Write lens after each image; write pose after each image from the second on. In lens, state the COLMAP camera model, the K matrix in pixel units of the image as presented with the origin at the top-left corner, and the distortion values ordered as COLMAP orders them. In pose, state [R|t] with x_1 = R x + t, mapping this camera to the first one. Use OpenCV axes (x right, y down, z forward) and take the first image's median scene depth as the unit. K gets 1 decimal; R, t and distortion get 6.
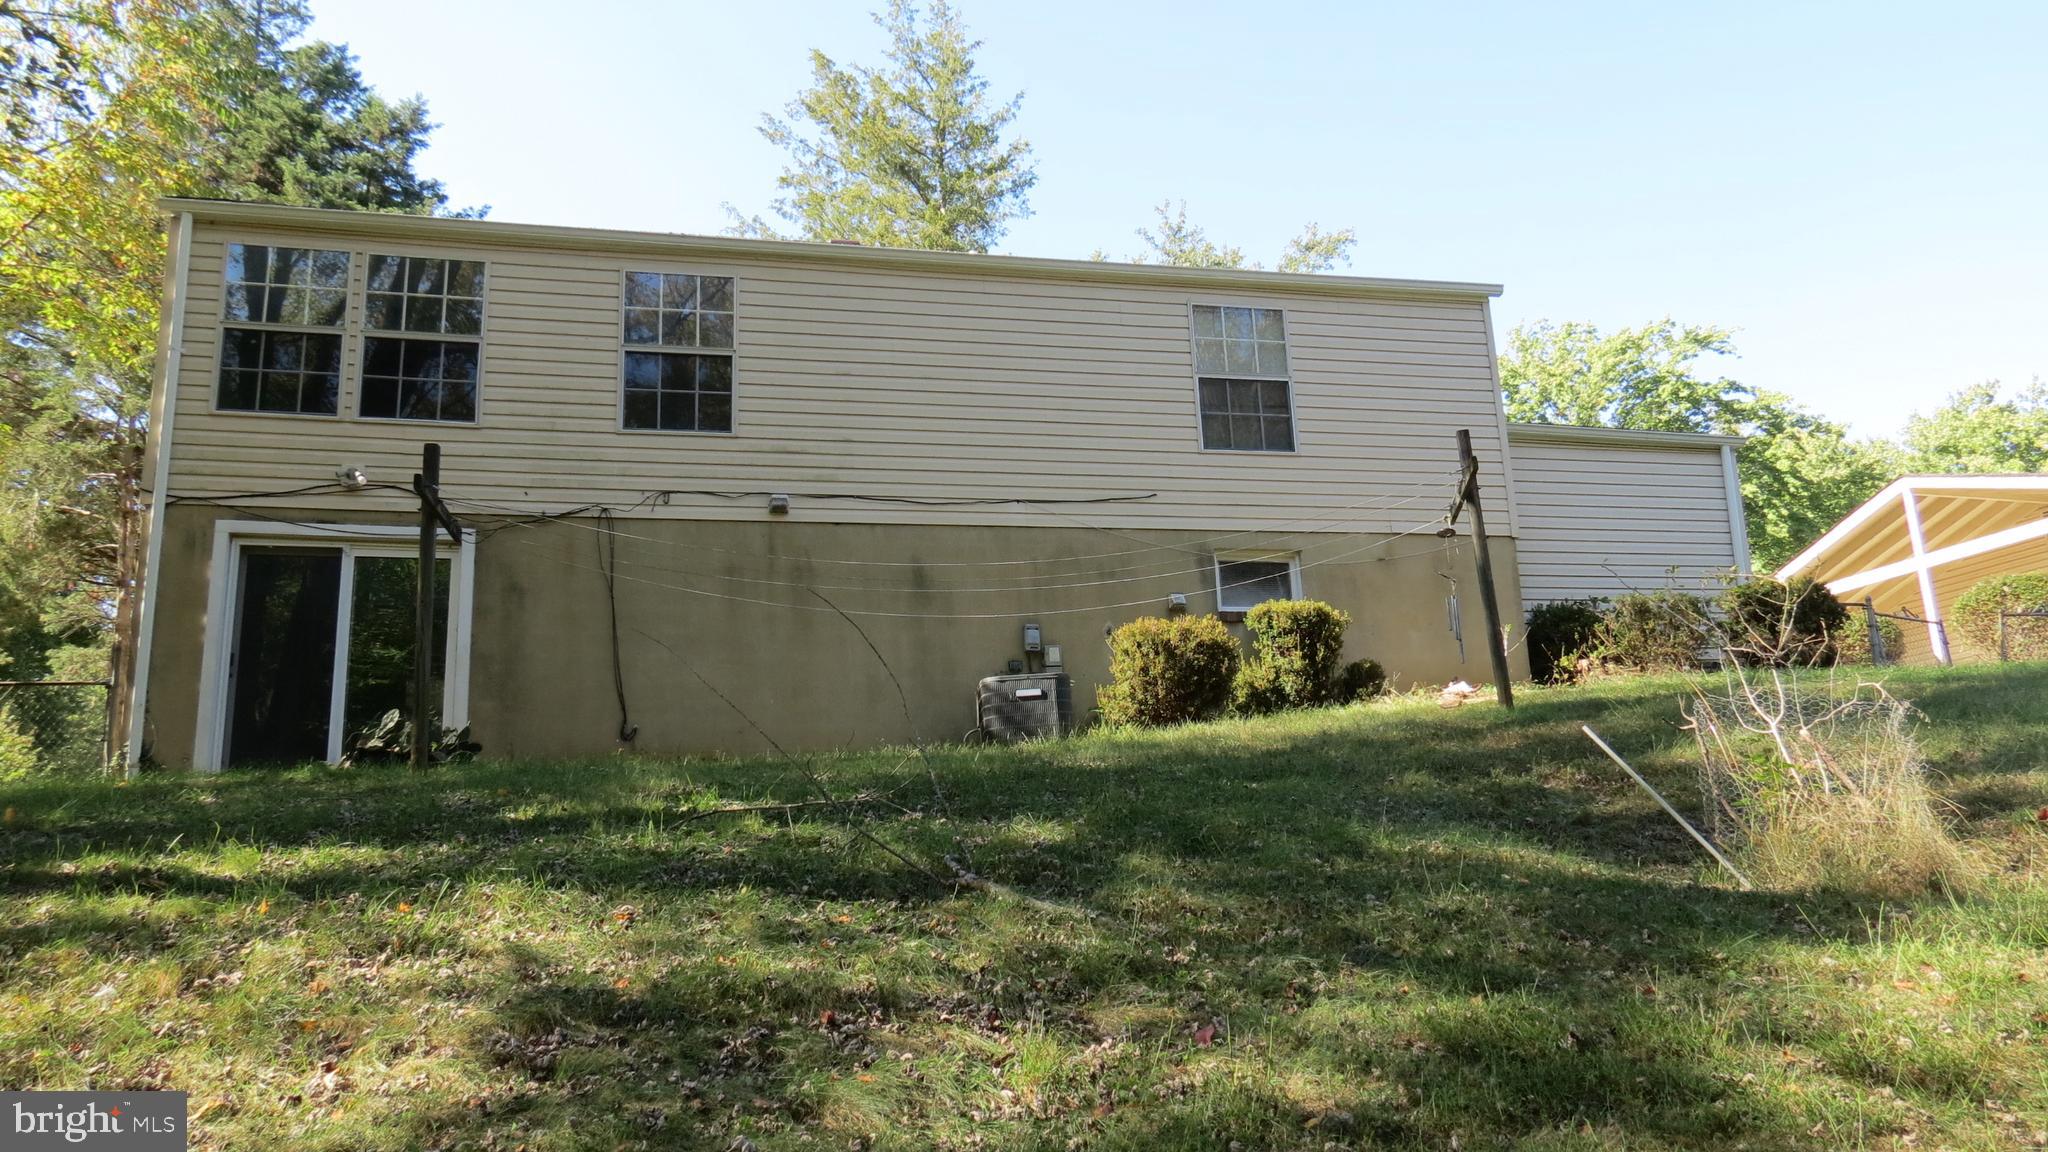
lens RADIAL K [[1483.4, 0, 1024.0], [0, 1483.4, 576.0], [0, 0, 1]] dist [-0.038375, 0.000543]
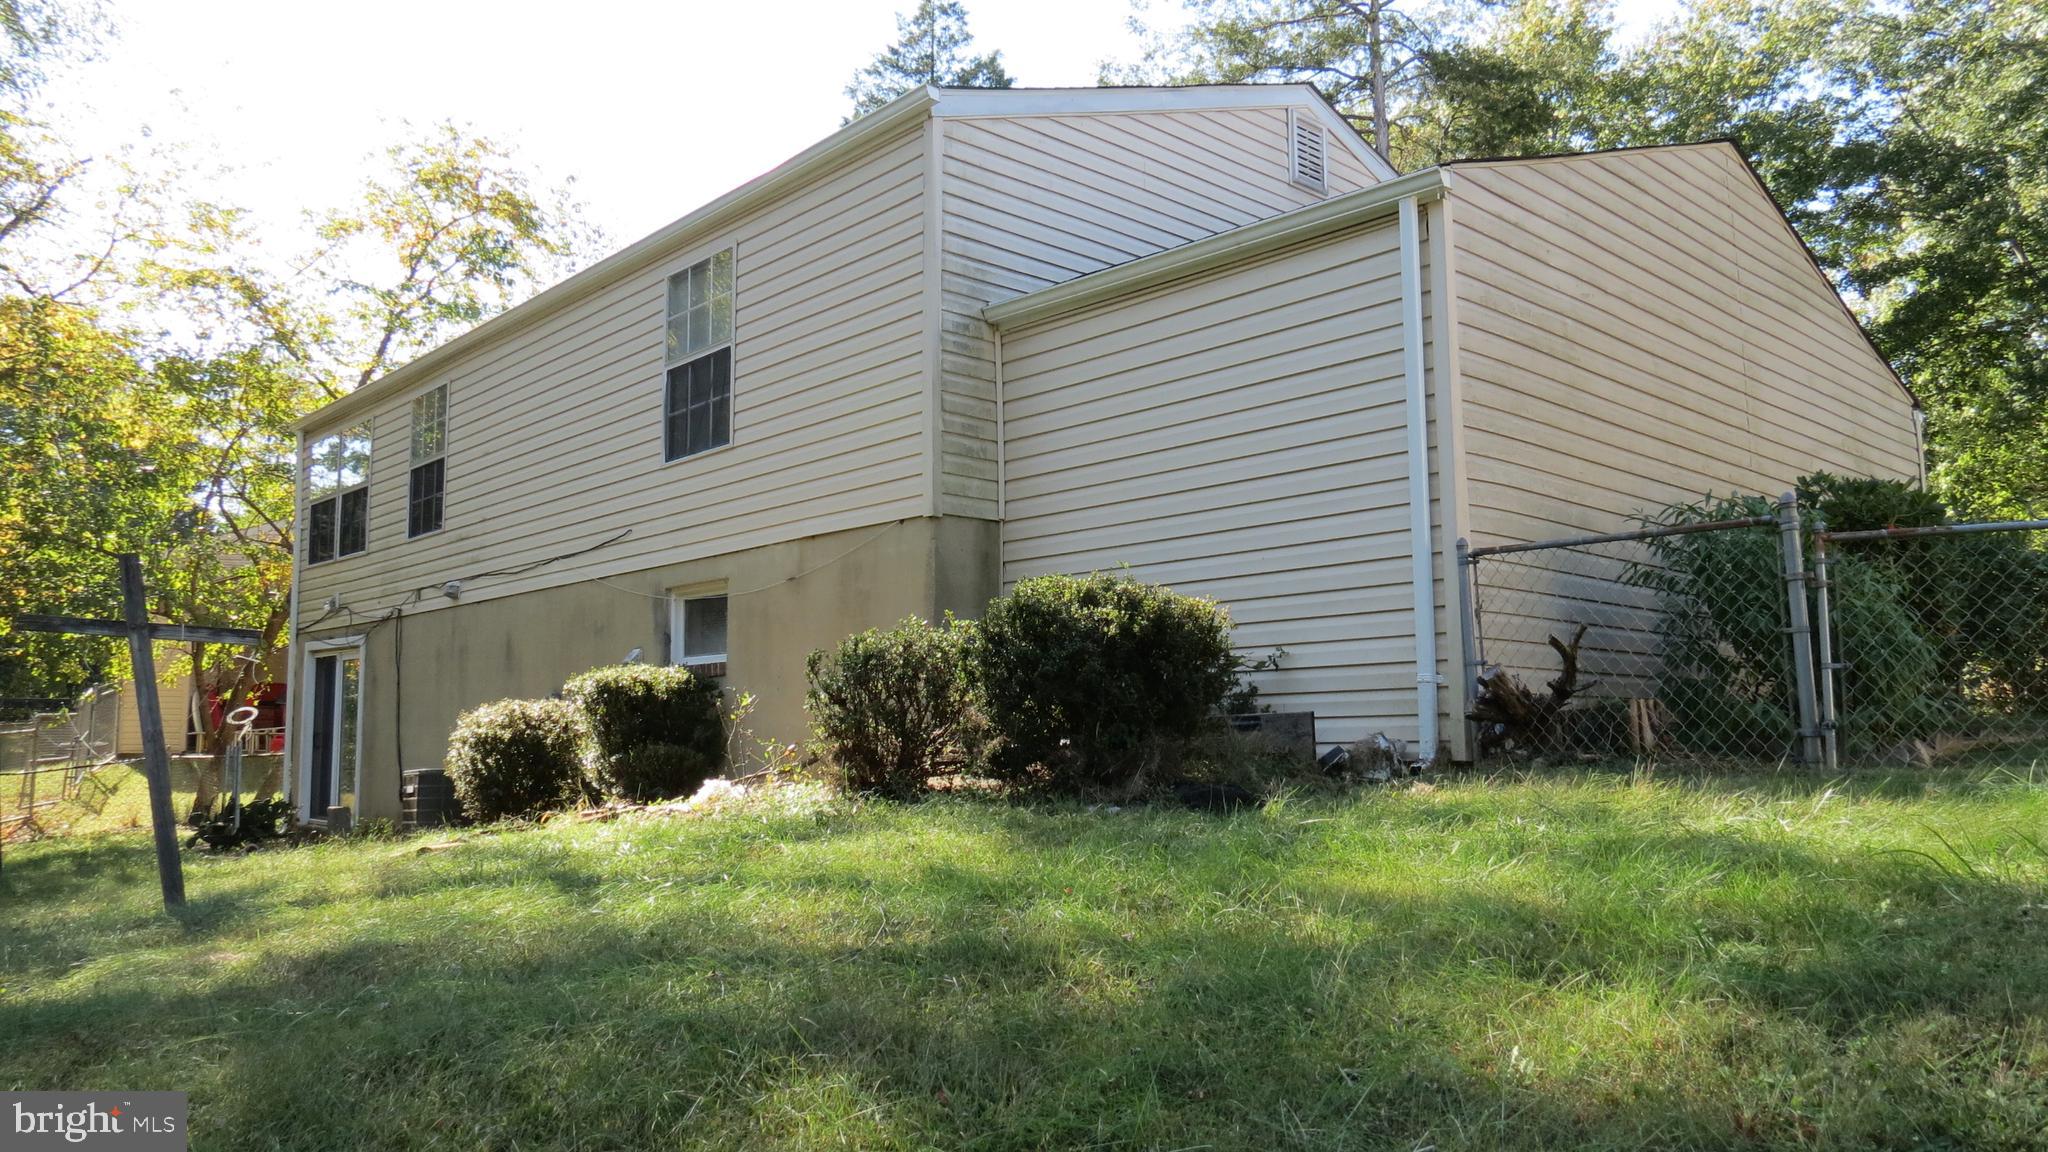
lens RADIAL K [[1483.4, 0, 1024.0], [0, 1483.4, 576.0], [0, 0, 1]] dist [-0.038375, 0.000543]
pose [[0.495092, -0.052223, -0.867270, 1.010742], [0.216422, 0.974141, 0.064889, -0.037980], [0.841454, -0.219822, 0.493592, 0.814602]]
